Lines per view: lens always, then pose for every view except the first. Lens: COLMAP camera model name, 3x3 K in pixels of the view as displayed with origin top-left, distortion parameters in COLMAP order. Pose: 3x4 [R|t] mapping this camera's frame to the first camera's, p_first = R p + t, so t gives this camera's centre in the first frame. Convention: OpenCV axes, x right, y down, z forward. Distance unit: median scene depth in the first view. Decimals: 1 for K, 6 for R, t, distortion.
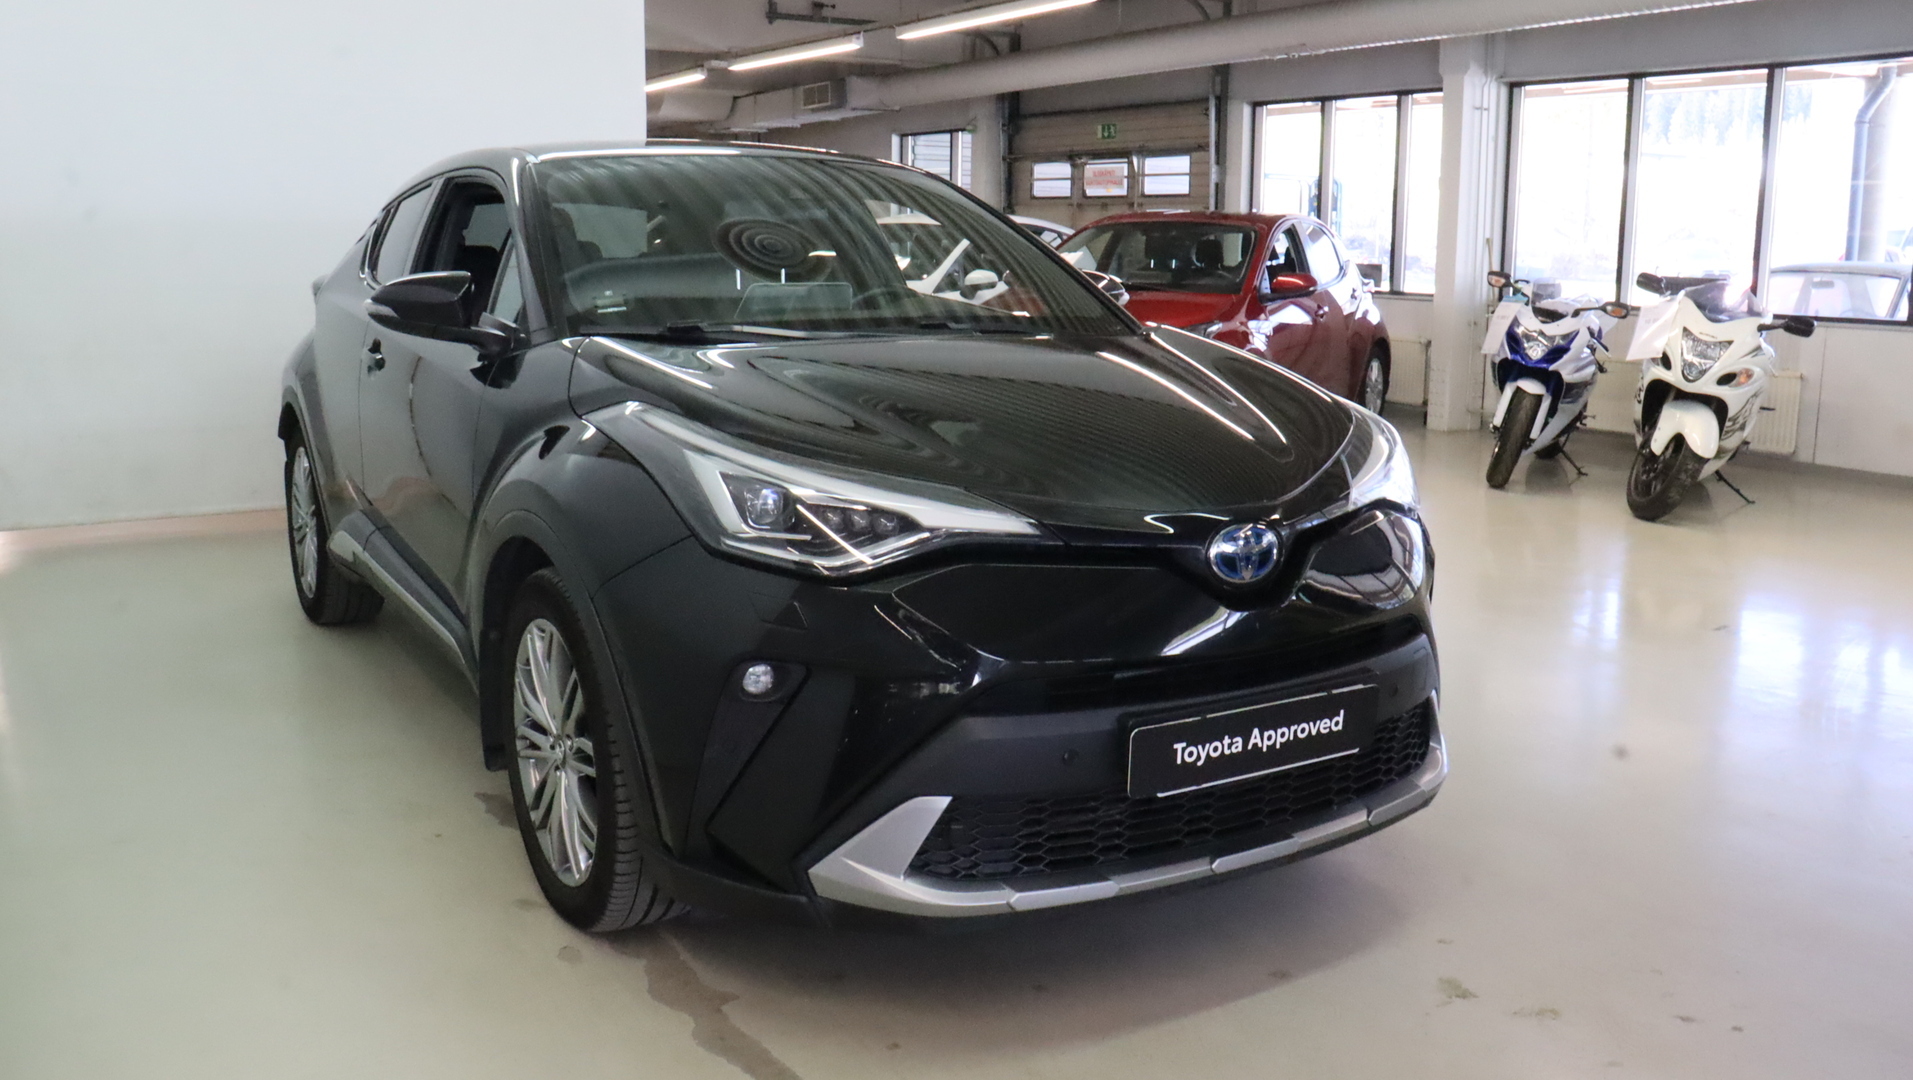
lens RADIAL K [[1644.1, 0, 998.6], [0, 1644.1, 506.3], [0, 0, 1]] dist [-0.192156, 0.179532]
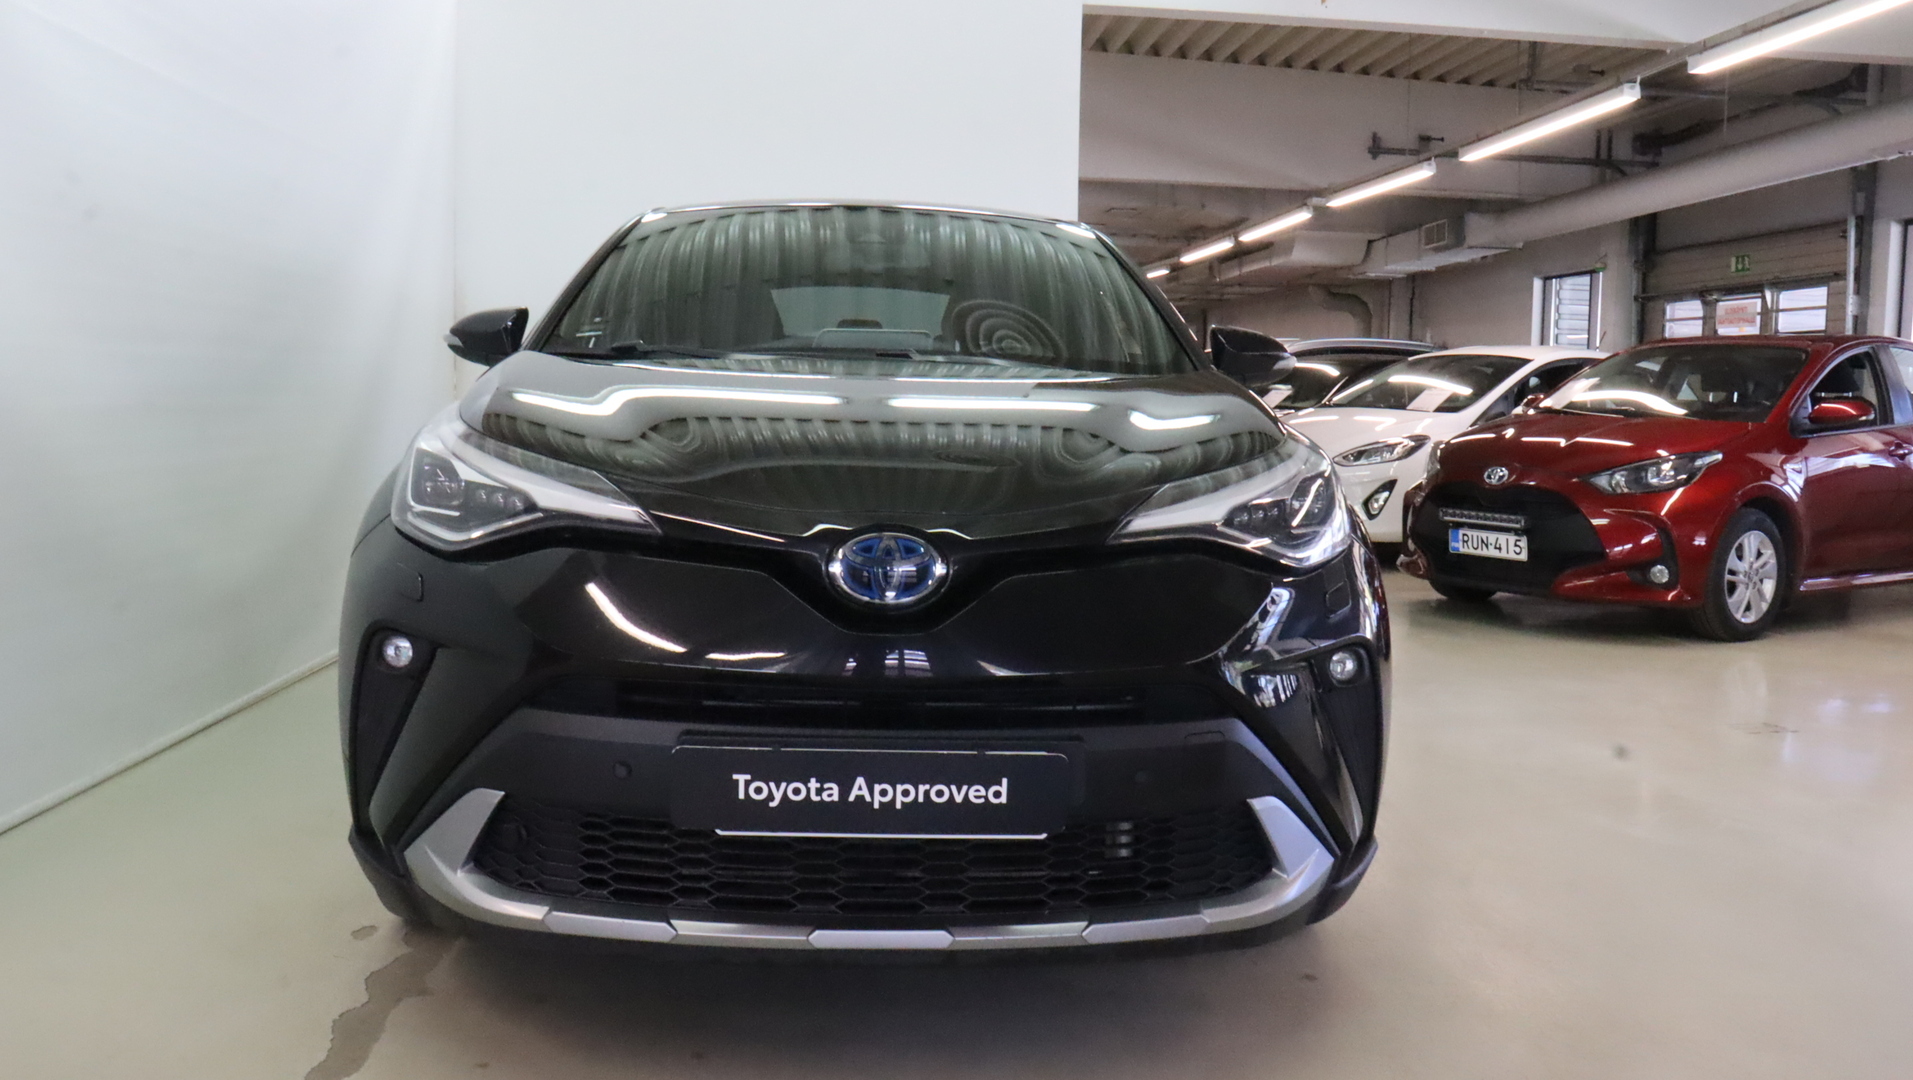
lens RADIAL K [[1644.1, 0, 998.6], [0, 1644.1, 506.3], [0, 0, 1]] dist [-0.192156, 0.179532]
pose [[0.872594, 0.037787, -0.486982, 0.174502], [-0.092327, 0.991790, -0.088479, 0.019133], [0.479641, 0.122168, 0.868919, 0.085891]]
